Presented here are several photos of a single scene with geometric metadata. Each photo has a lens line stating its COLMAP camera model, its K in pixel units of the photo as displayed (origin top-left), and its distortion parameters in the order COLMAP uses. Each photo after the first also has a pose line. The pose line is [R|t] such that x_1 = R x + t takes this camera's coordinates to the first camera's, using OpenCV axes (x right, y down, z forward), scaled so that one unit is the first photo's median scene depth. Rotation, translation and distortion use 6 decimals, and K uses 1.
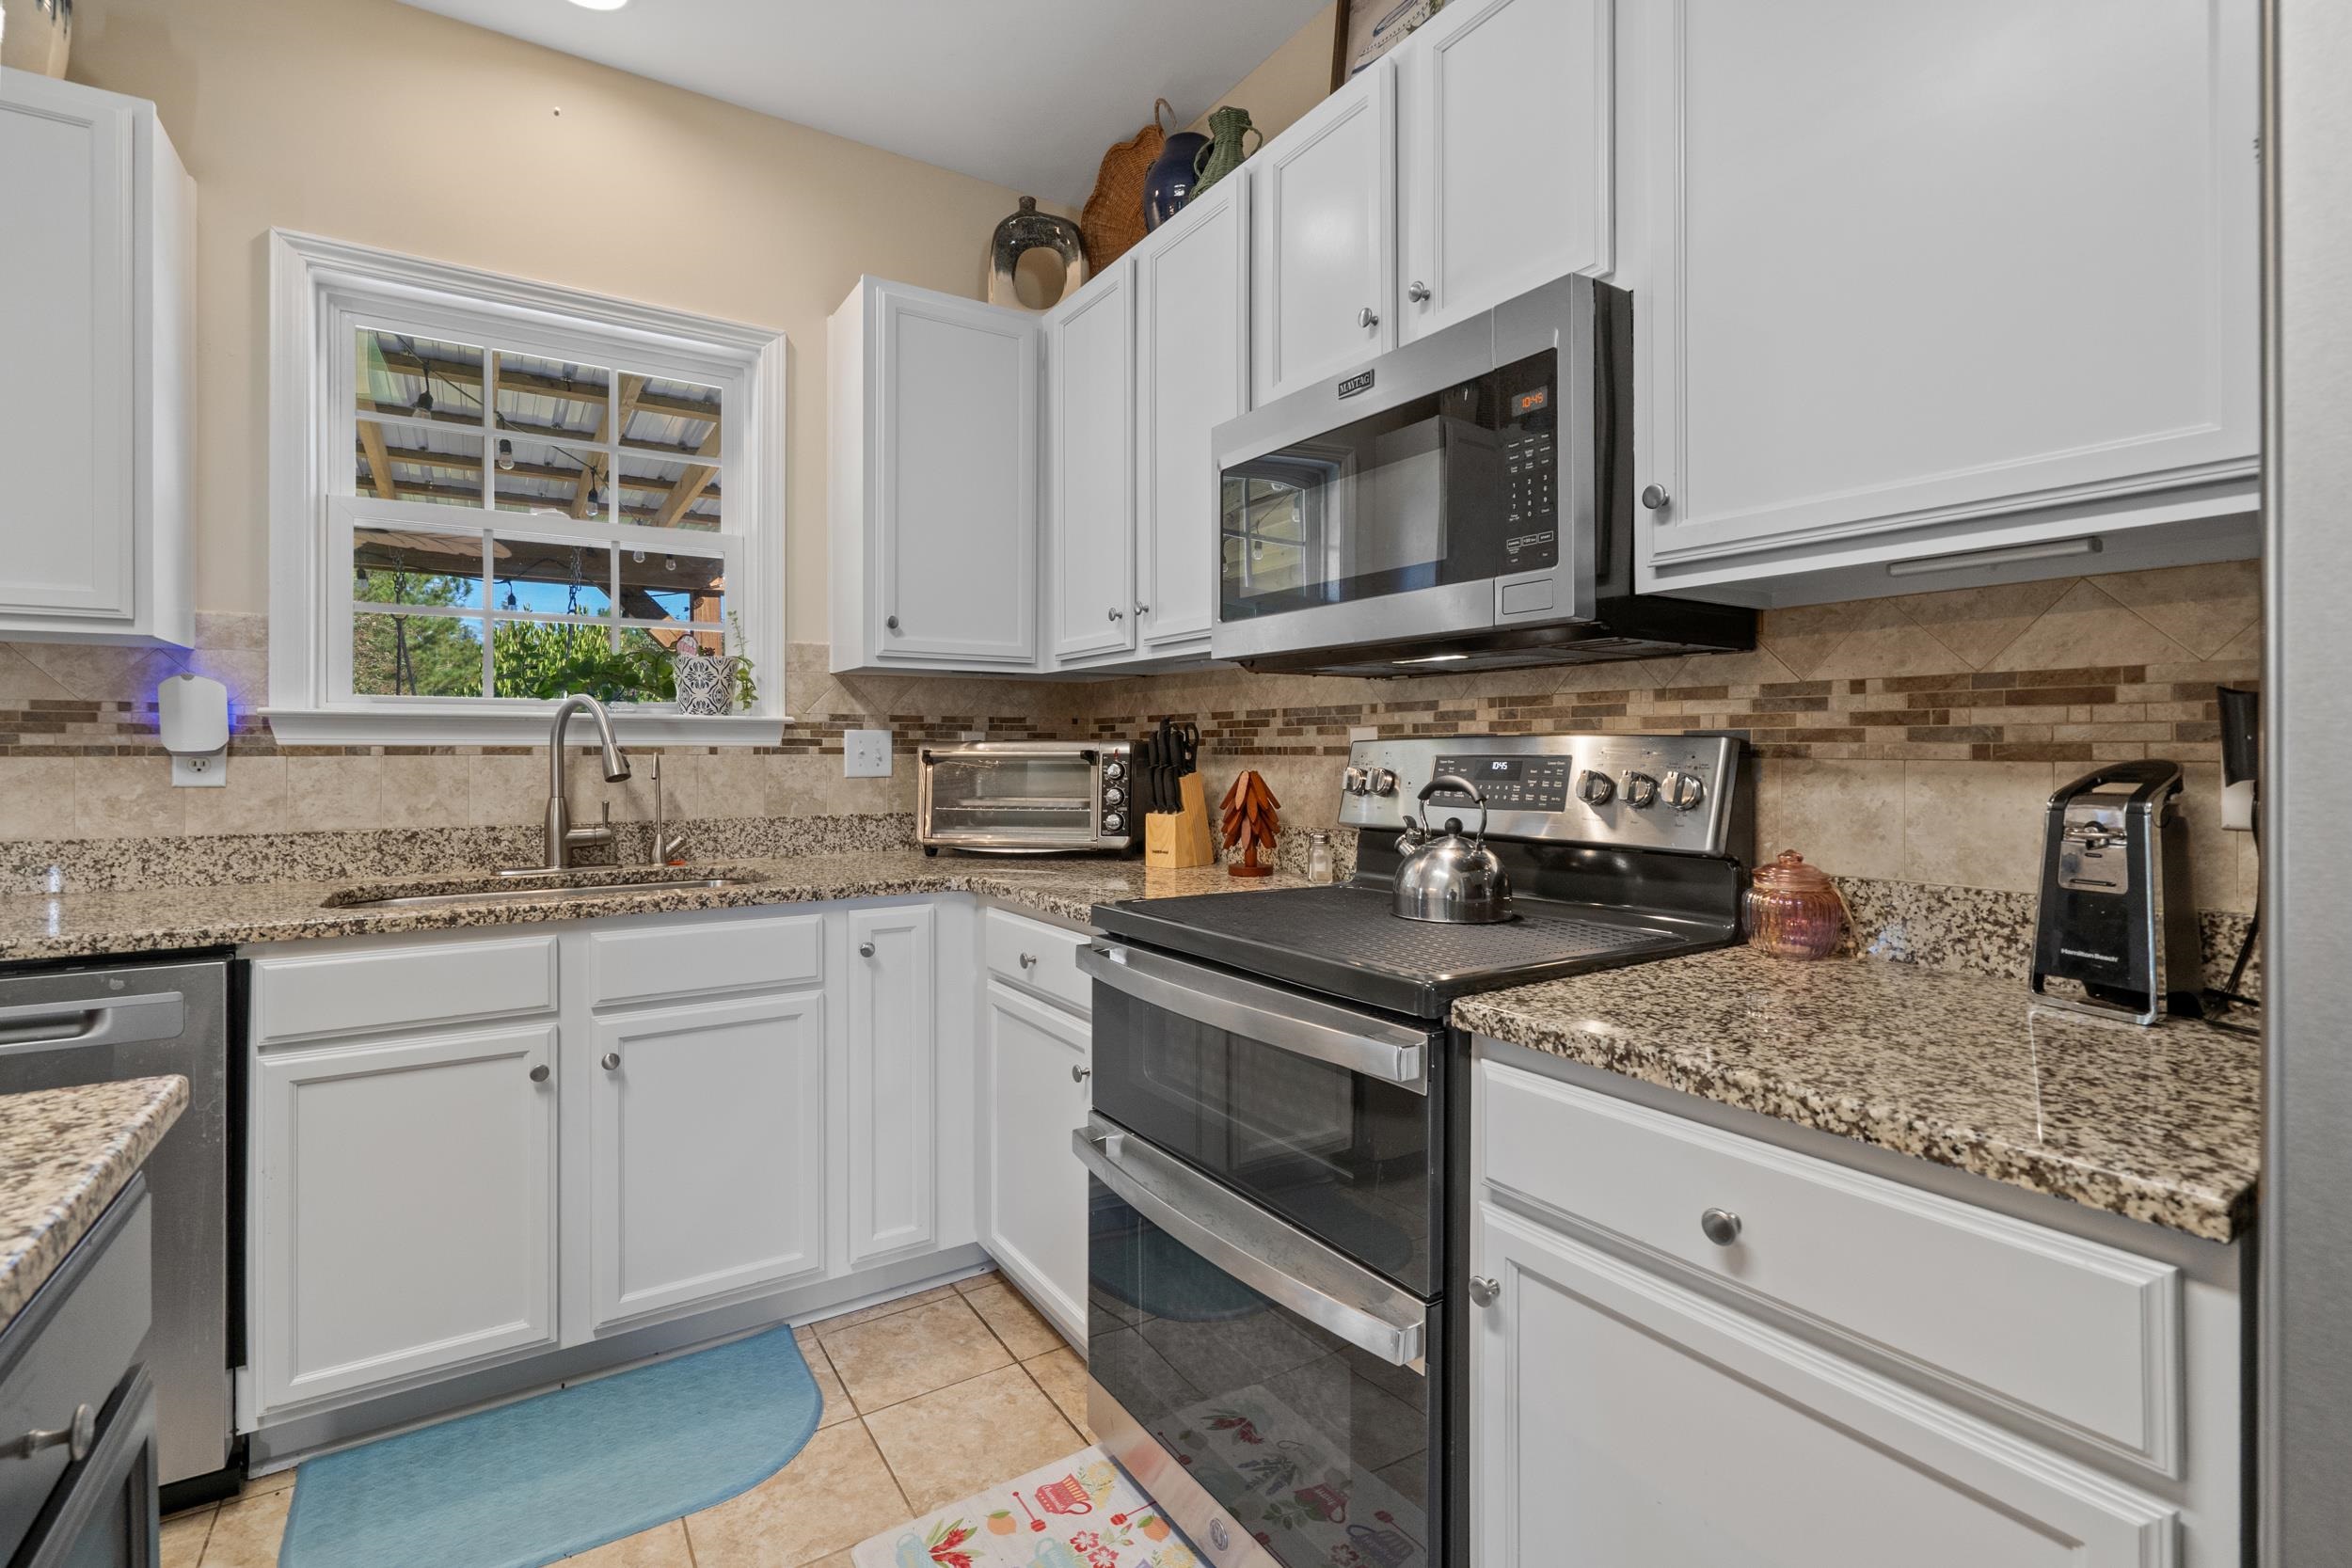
lens RADIAL K [[1069.6, 0, 1173.3], [0, 1069.6, 745.6], [0, 0, 1]] dist [-0.001727, -0.000169]
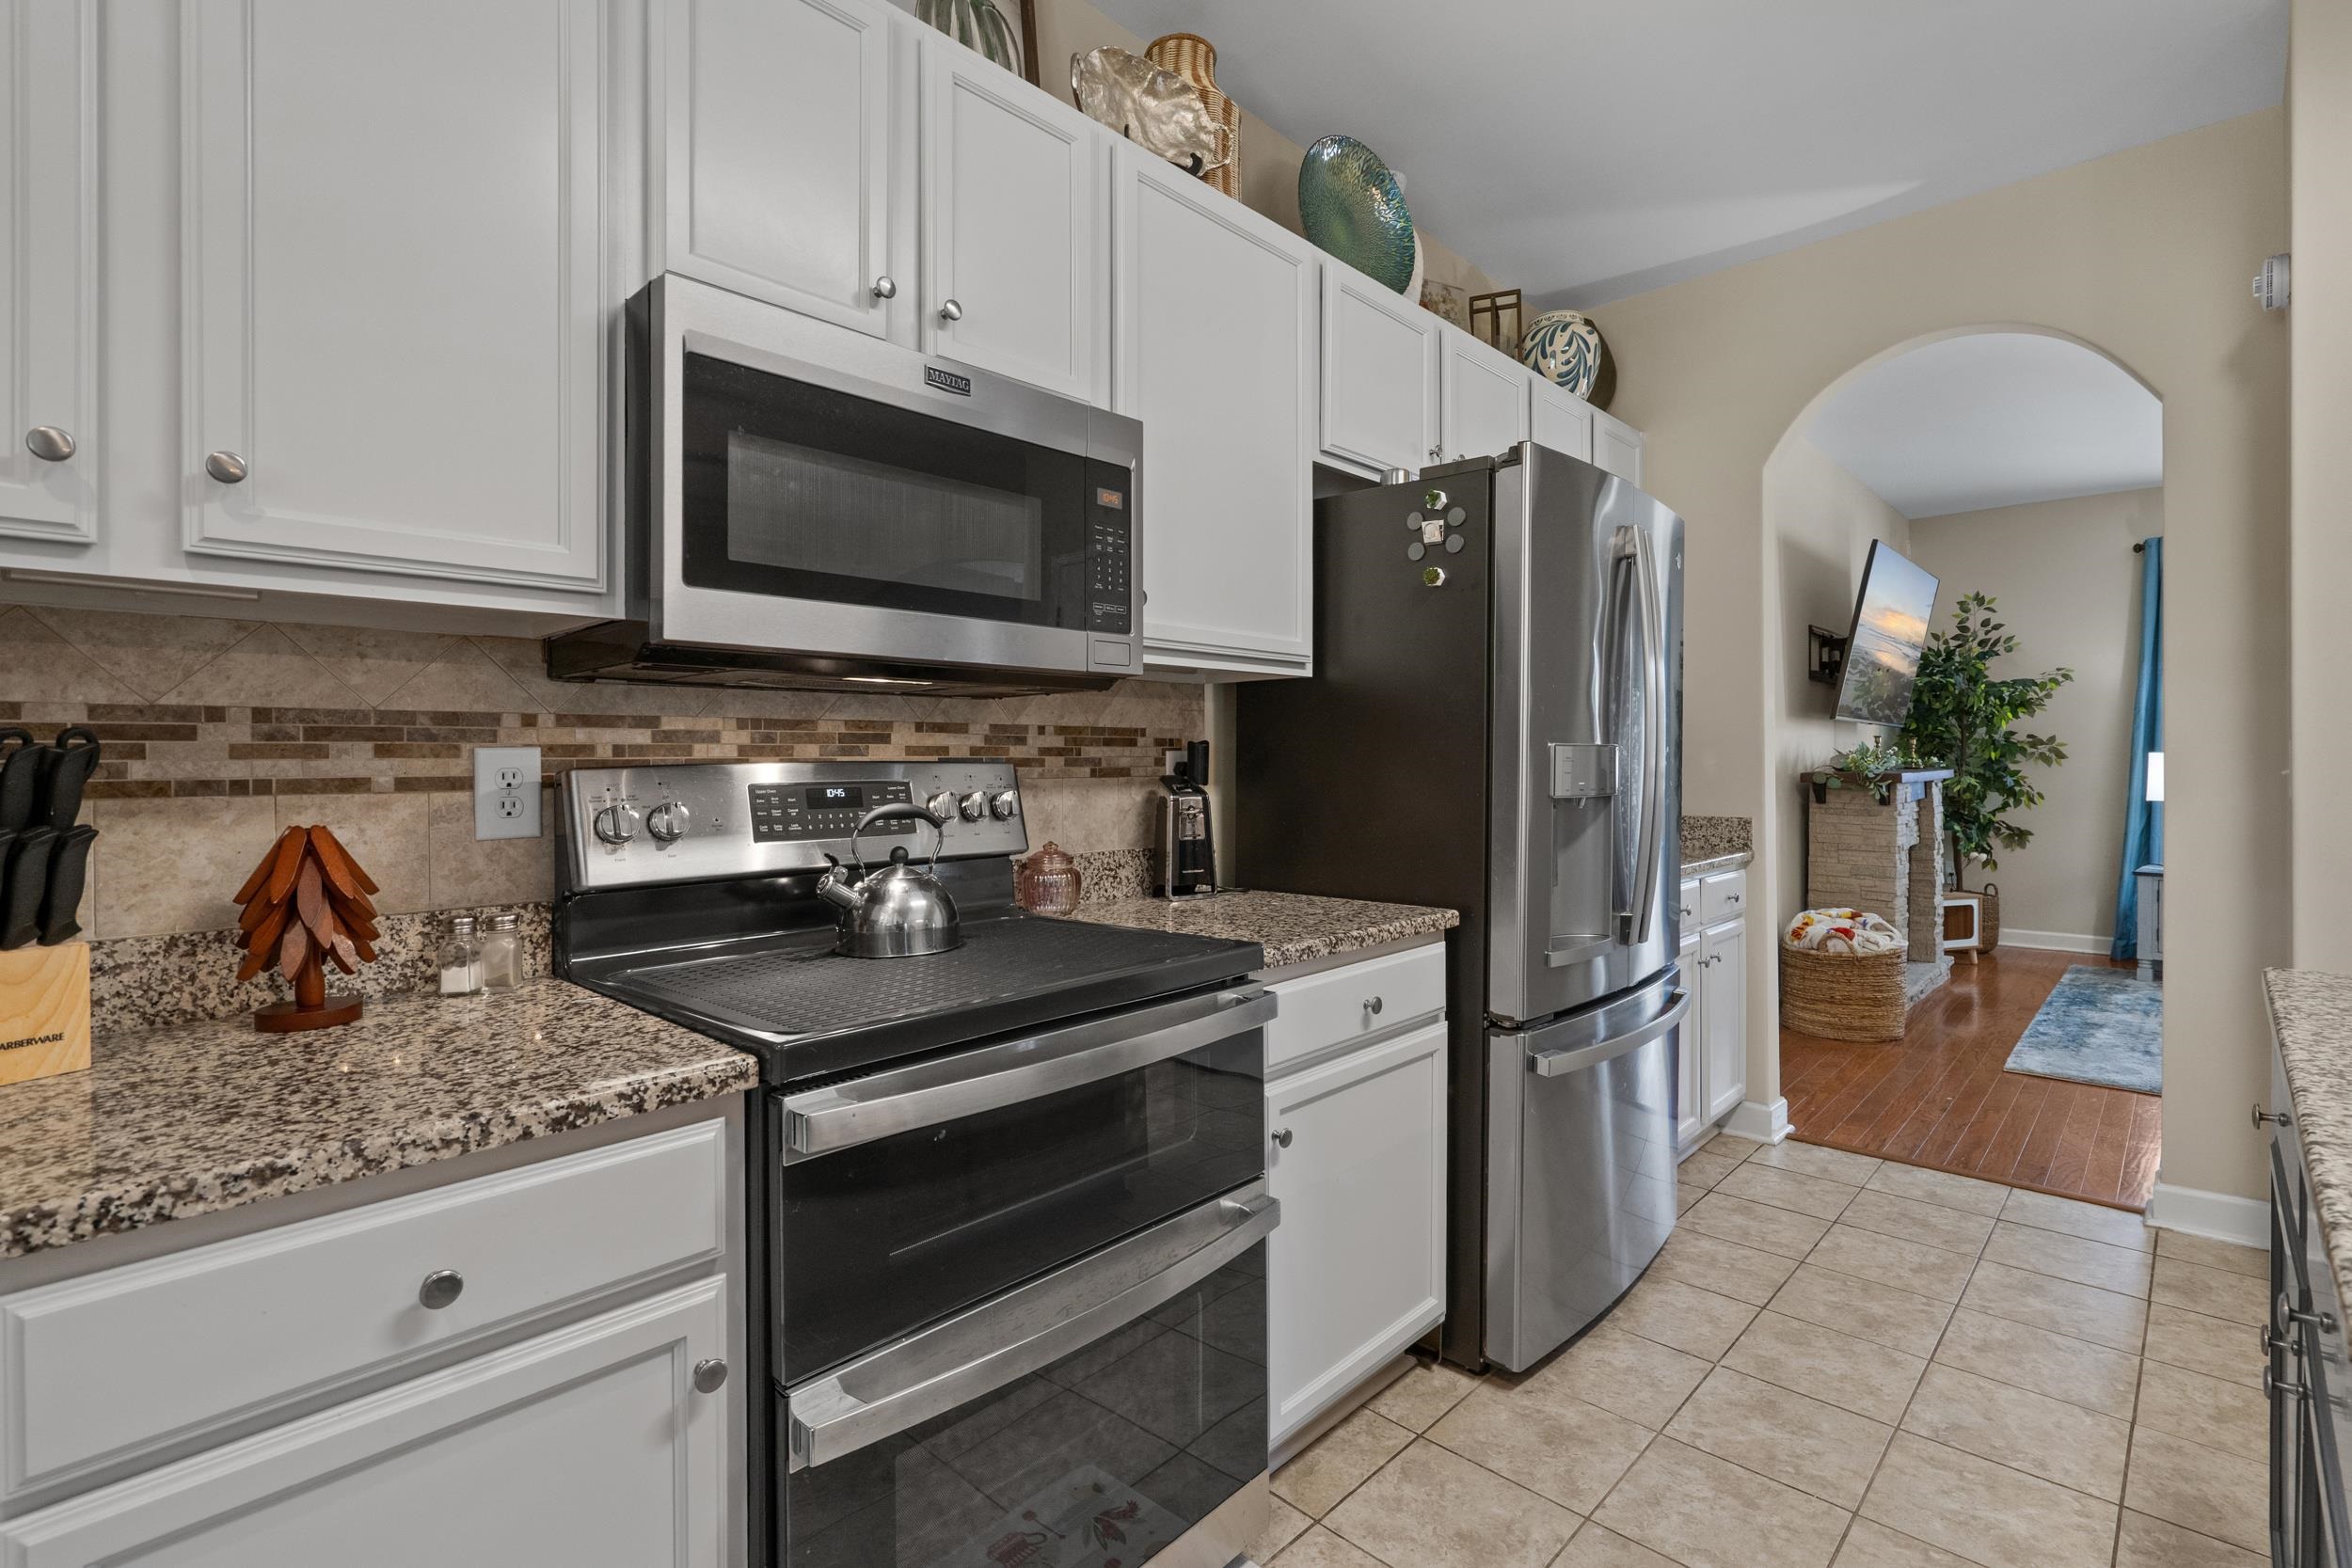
lens RADIAL K [[1078.0, 0, 1176.4], [0, 1078.0, 764.9], [0, 0, 1]] dist [-0.001923, 0.000208]
pose [[-0.229826, -0.002254, 0.973229, -0.740447], [0.003705, 0.999988, 0.003191, -0.008617], [-0.973225, 0.004339, -0.229815, 0.973541]]
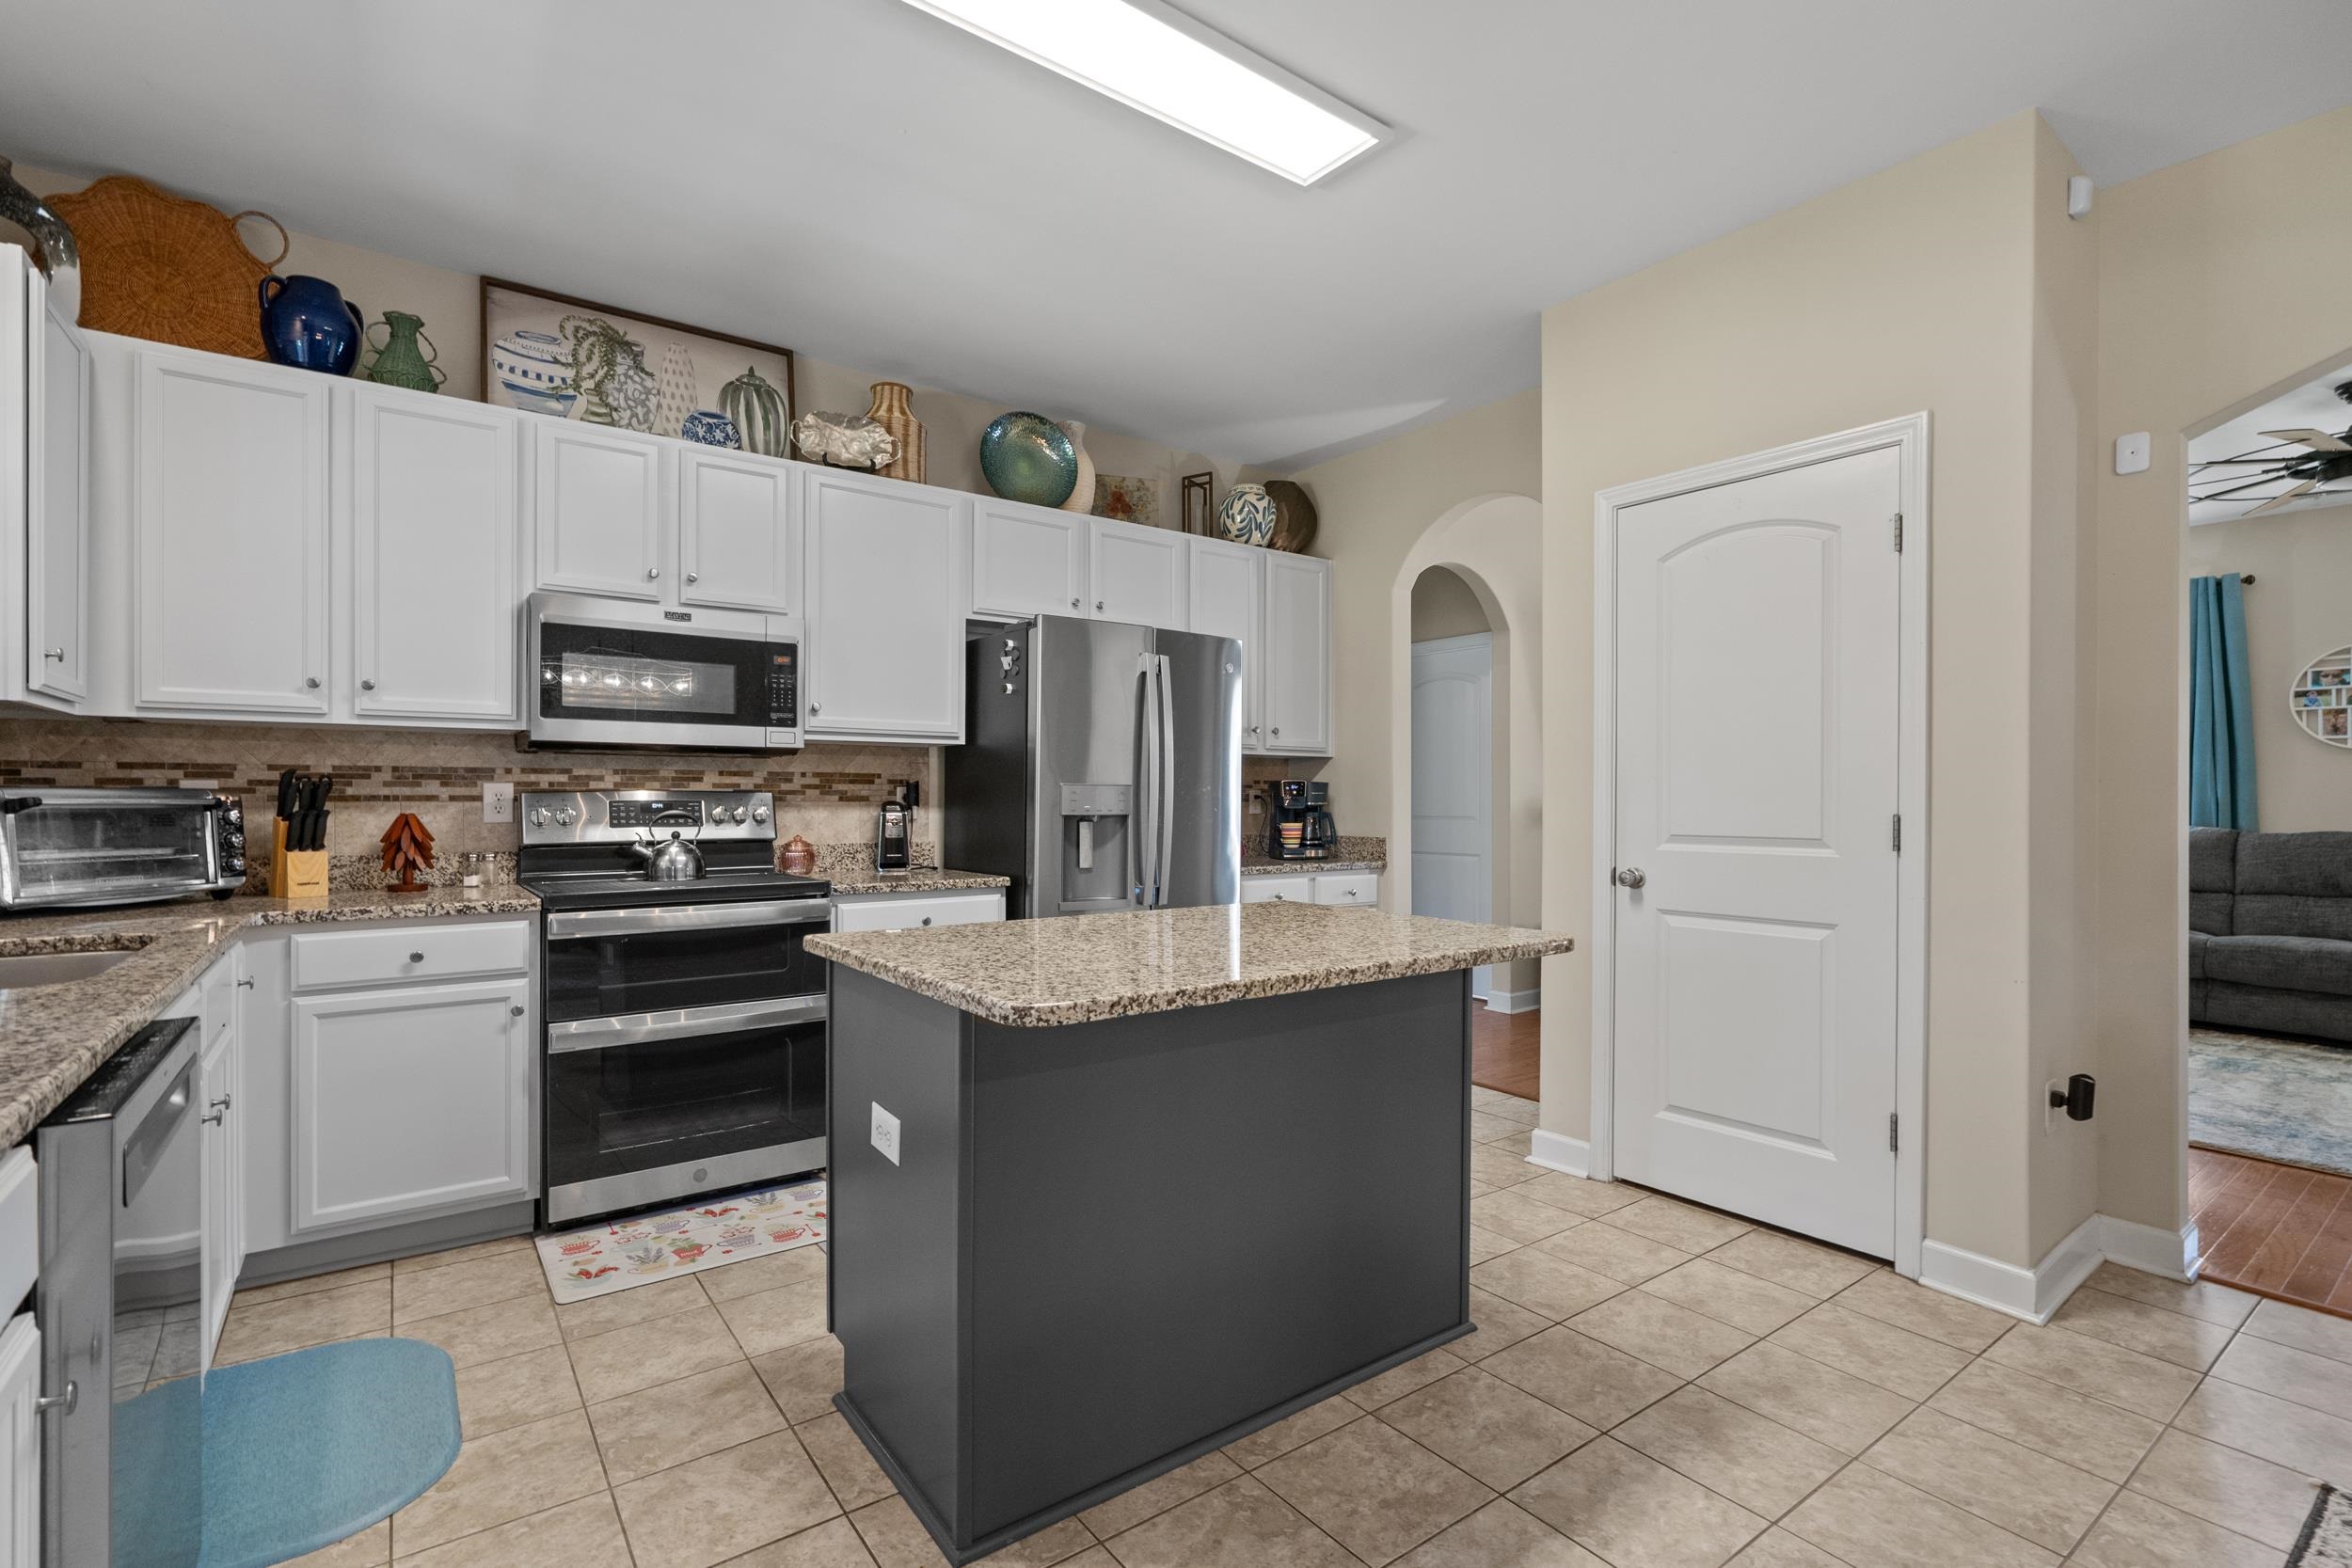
lens RADIAL K [[1071.1, 0, 1174.2], [0, 1071.1, 804.4], [0, 0, 1]] dist [0.001163, 0.000111]
pose [[-0.058369, -0.005380, 0.998281, -1.804155], [-0.004479, 0.999977, 0.005128, 0.002041], [-0.998285, -0.004172, -0.058392, 0.176039]]
